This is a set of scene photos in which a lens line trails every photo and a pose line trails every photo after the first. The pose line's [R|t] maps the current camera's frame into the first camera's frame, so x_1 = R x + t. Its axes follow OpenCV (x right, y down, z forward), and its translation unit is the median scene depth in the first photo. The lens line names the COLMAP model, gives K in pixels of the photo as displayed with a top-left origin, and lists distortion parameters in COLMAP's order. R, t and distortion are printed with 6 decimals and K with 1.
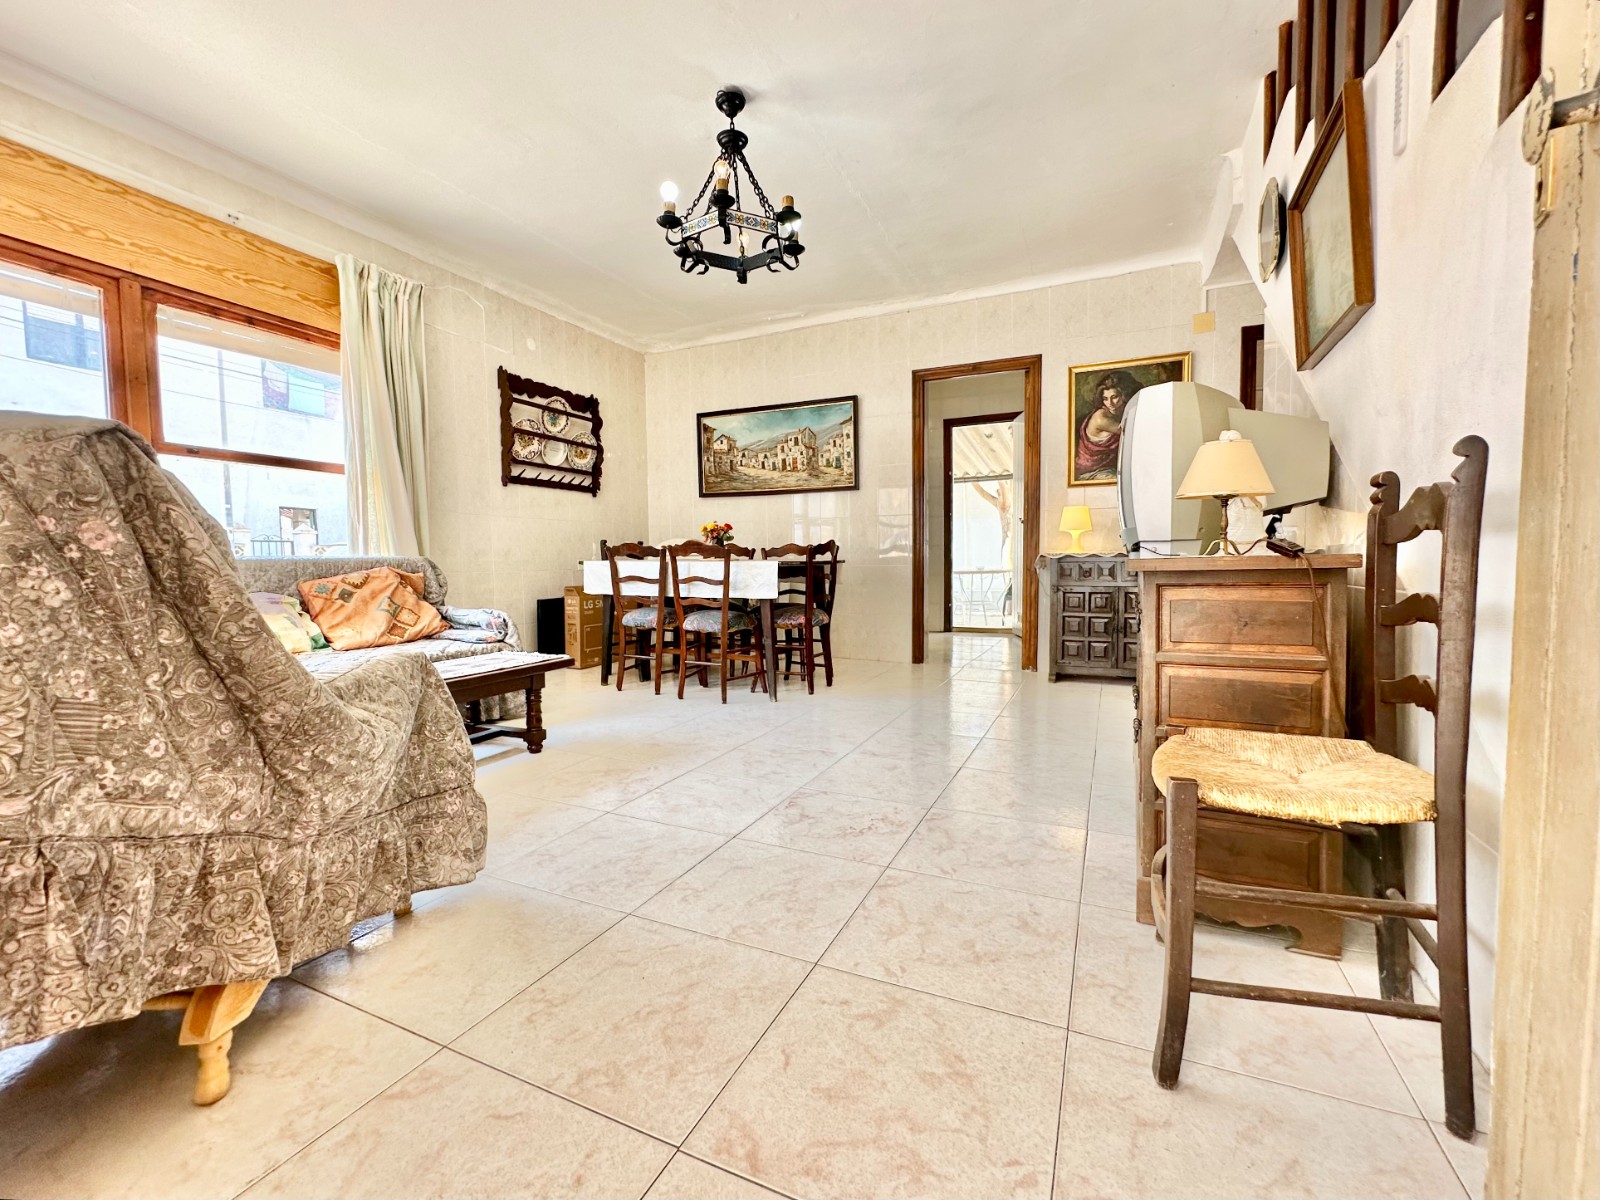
lens RADIAL K [[671.1, 0, 800.0], [0, 671.1, 600.0], [0, 0, 1]] dist [0.000081, 0.000248]
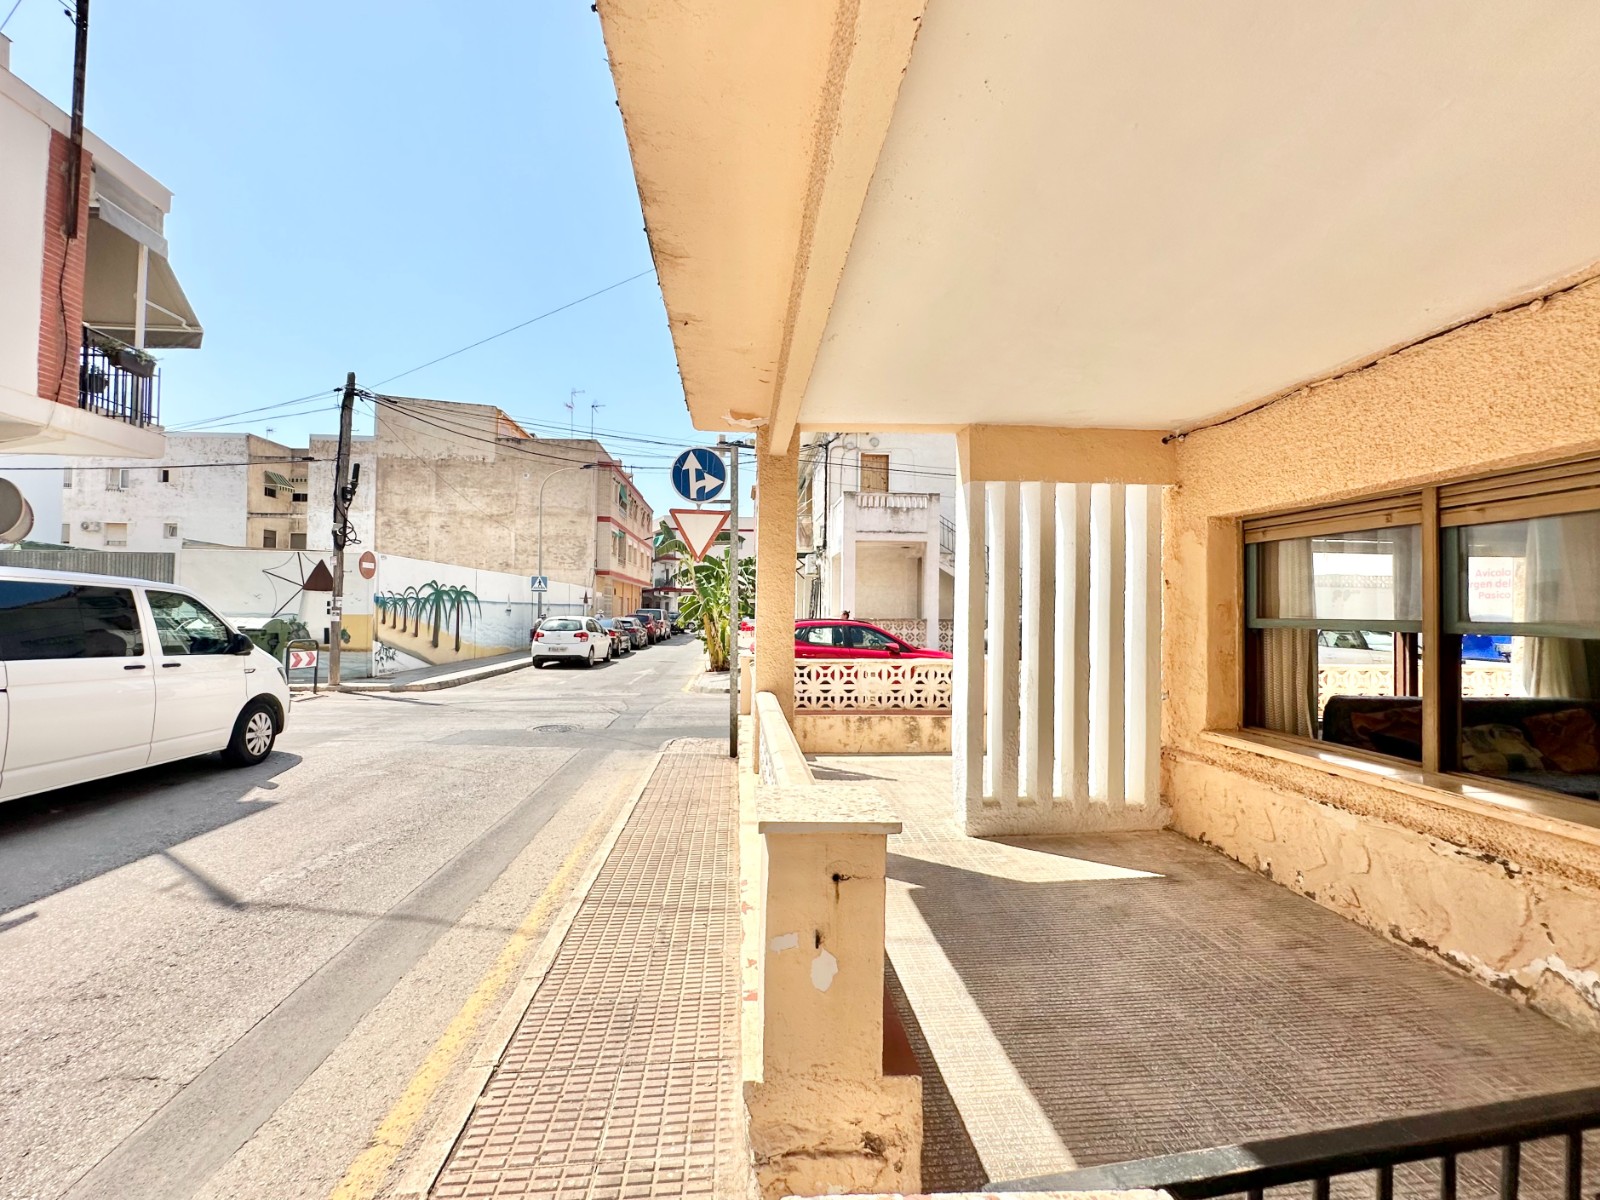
lens RADIAL K [[688.2, 0, 778.3], [0, 688.2, 599.9], [0, 0, 1]] dist [-0.001368, -0.000066]
pose [[0.478474, 0.001139, -0.878101, -0.155905], [-0.070357, 0.996834, -0.037044, -0.081578], [0.875279, 0.079506, 0.477039, -0.821020]]
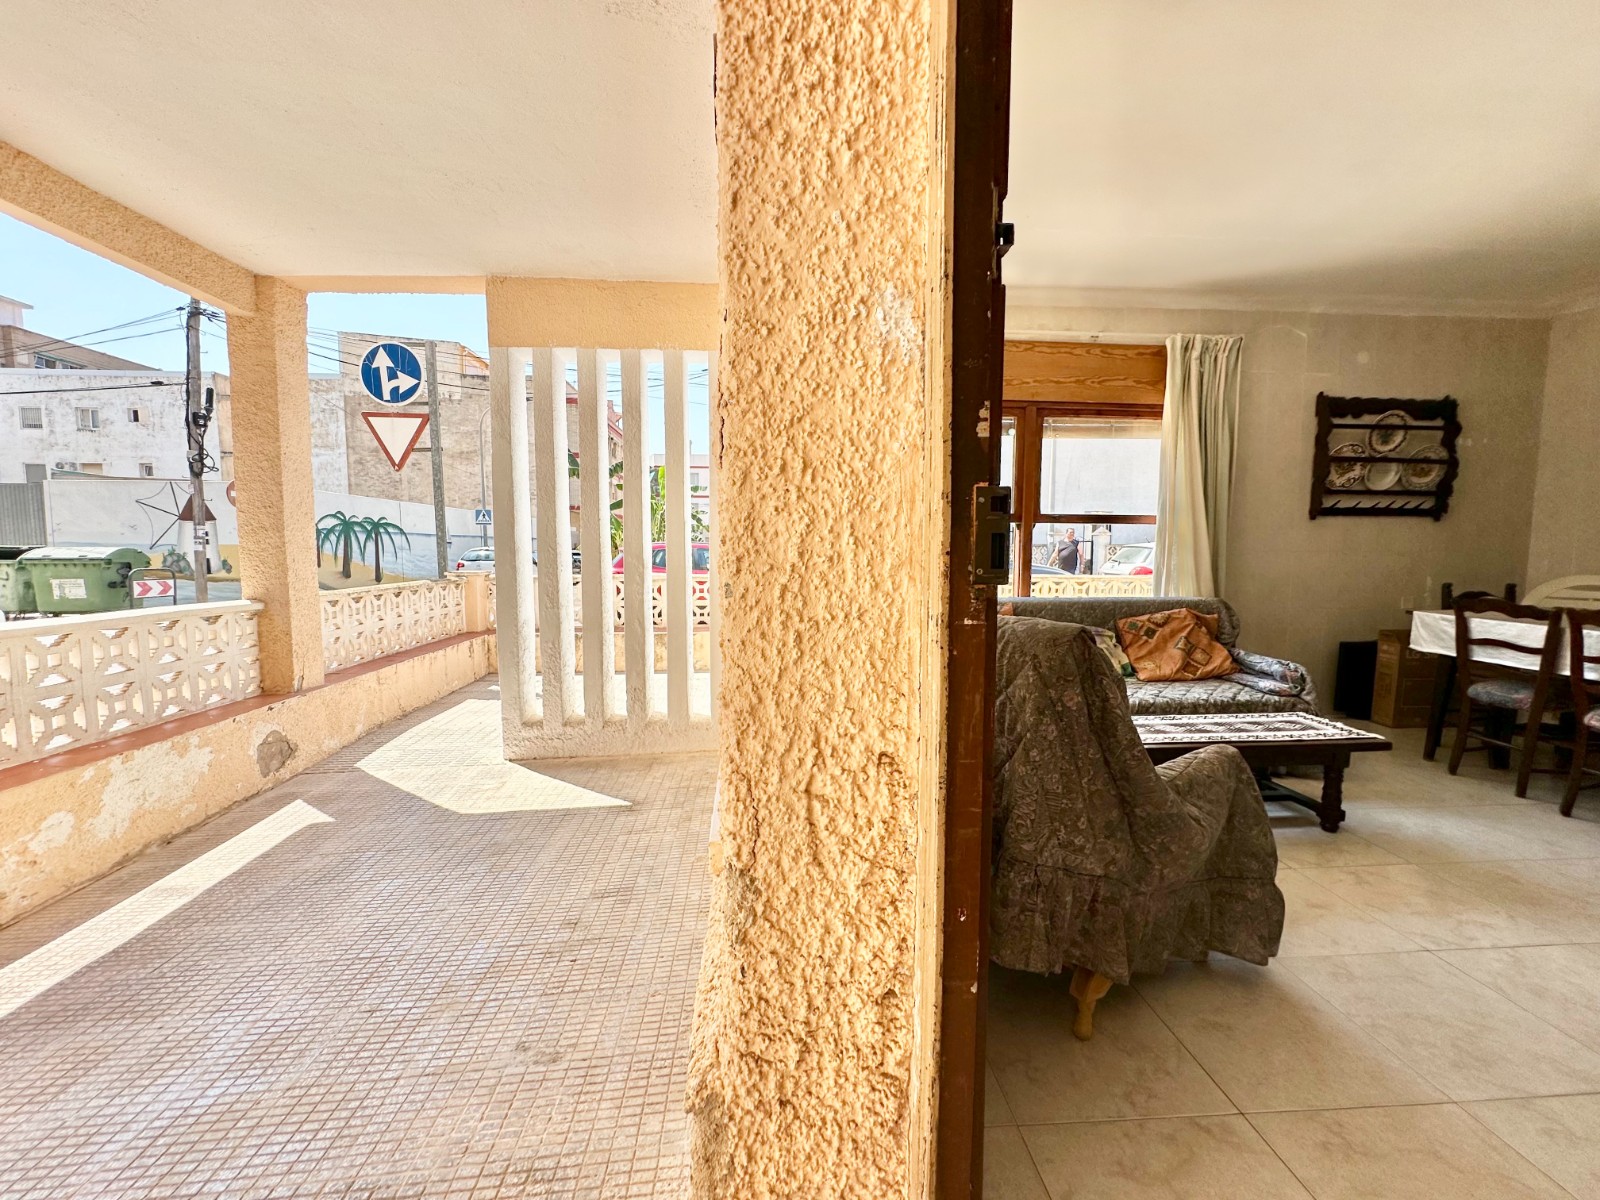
lens RADIAL K [[640.4, 0, 801.7], [0, 640.4, 599.9], [0, 0, 1]] dist [-0.002400, 0.000627]
pose [[0.487096, 0.082010, -0.869490, 0.003609], [-0.059741, 0.996378, 0.060510, -0.073246], [0.871303, 0.022470, 0.490231, -0.073196]]
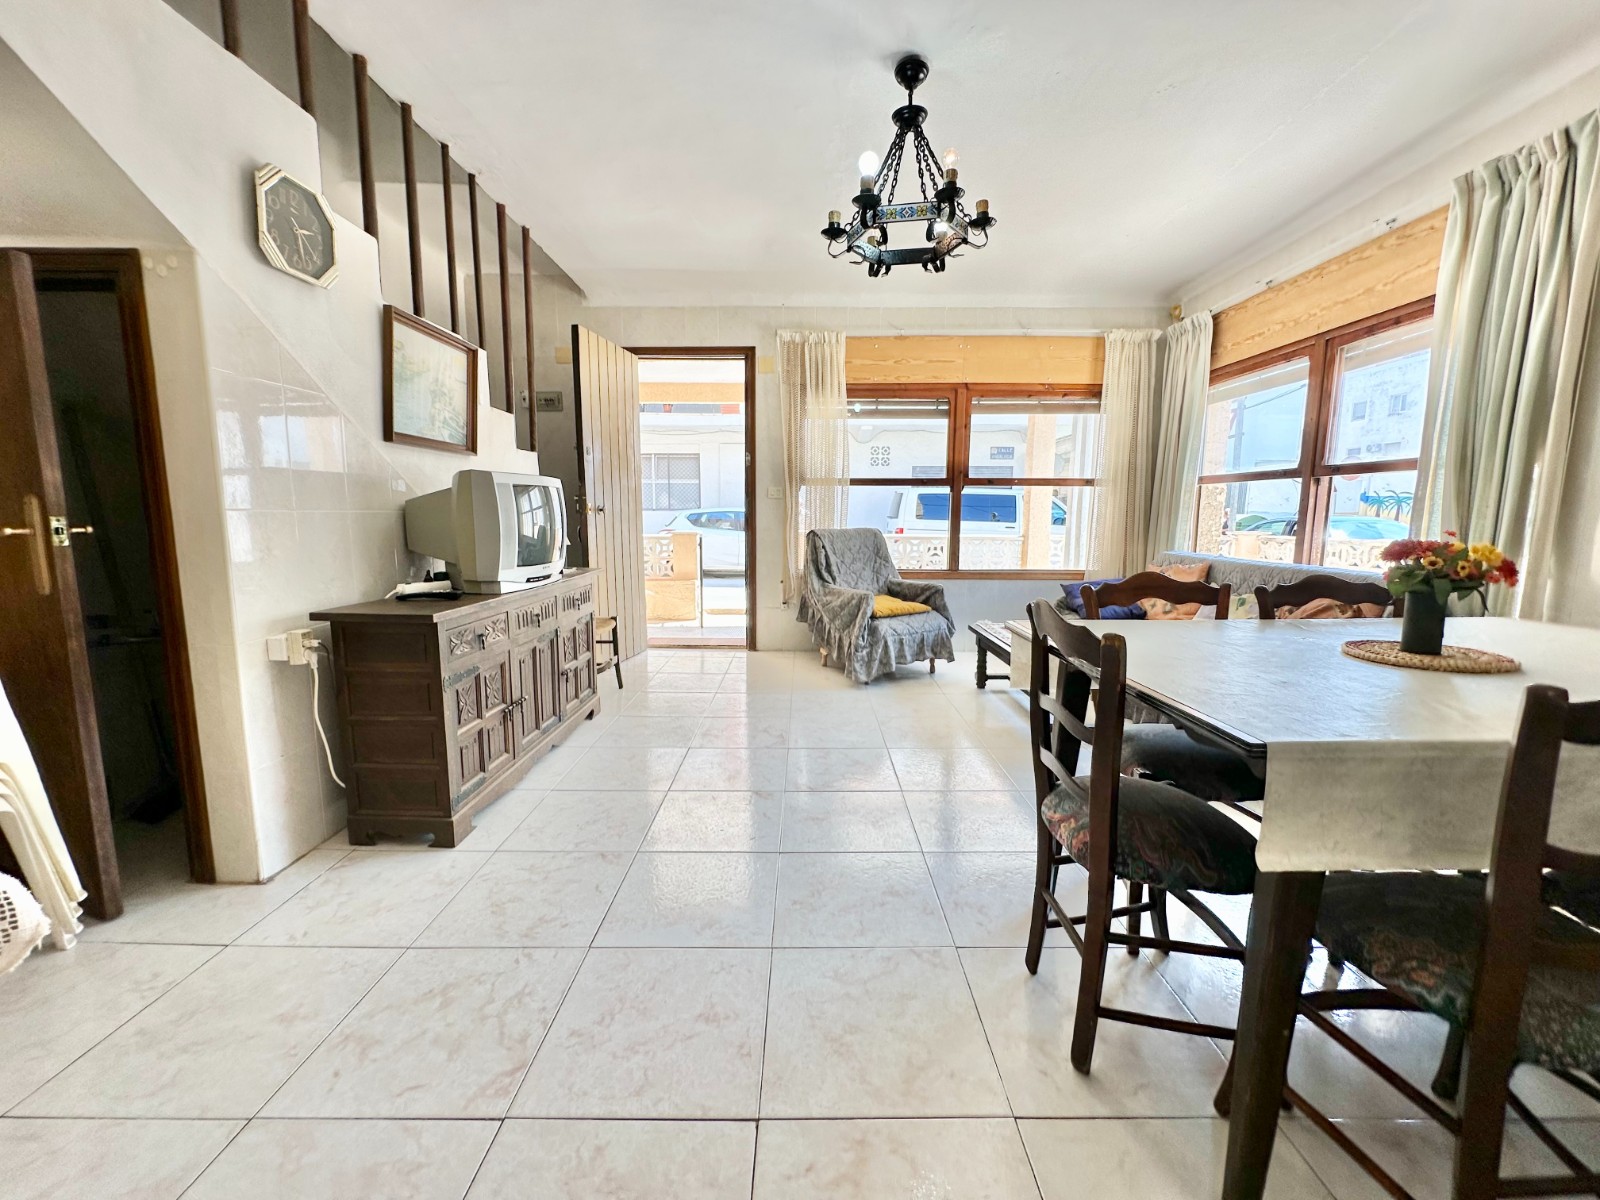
lens RADIAL K [[640.4, 0, 801.7], [0, 640.4, 599.9], [0, 0, 1]] dist [-0.002400, 0.000627]
pose [[-0.907684, 0.063077, -0.414887, 0.269143], [-0.019032, 0.981435, 0.190850, -0.139169], [0.419223, 0.181127, -0.889632, 1.158047]]
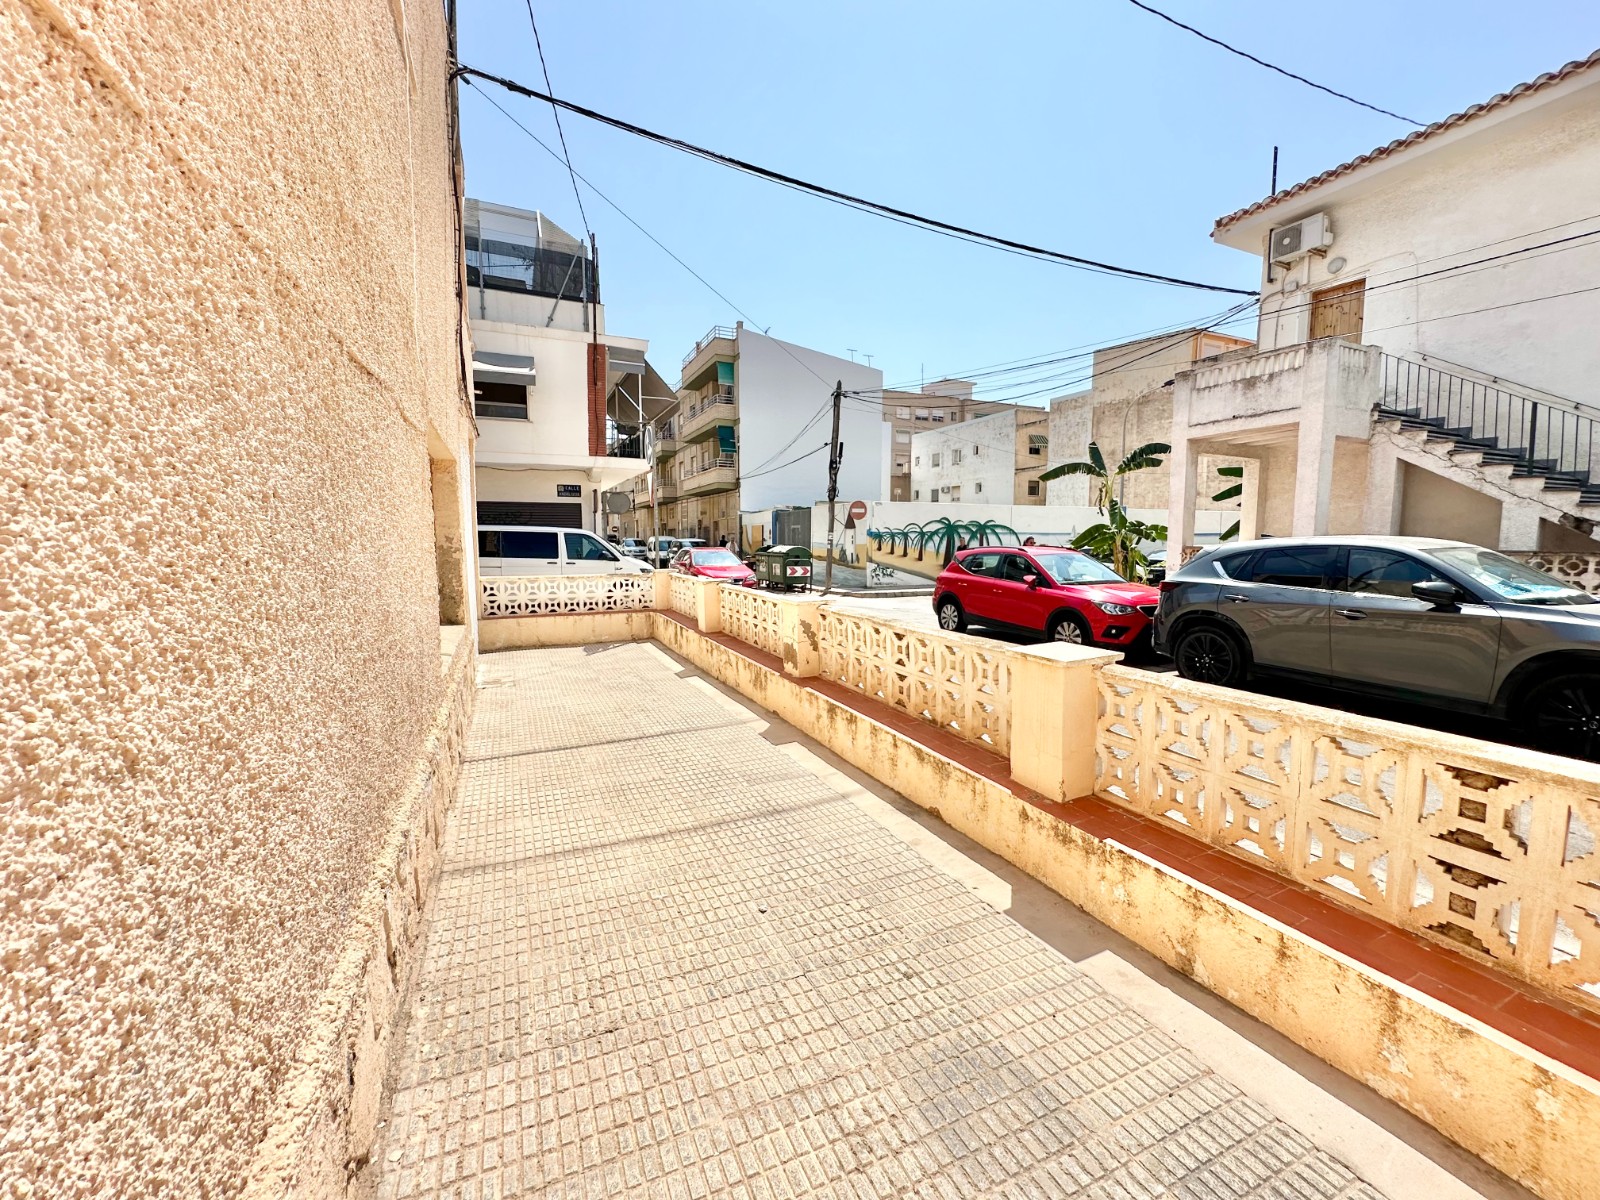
lens RADIAL K [[640.4, 0, 801.7], [0, 640.4, 599.9], [0, 0, 1]] dist [-0.002400, 0.000627]
pose [[-0.646093, 0.082666, -0.758769, -0.283028], [-0.039336, 0.989190, 0.141264, -0.241003], [0.762244, 0.121116, -0.635857, 1.861919]]
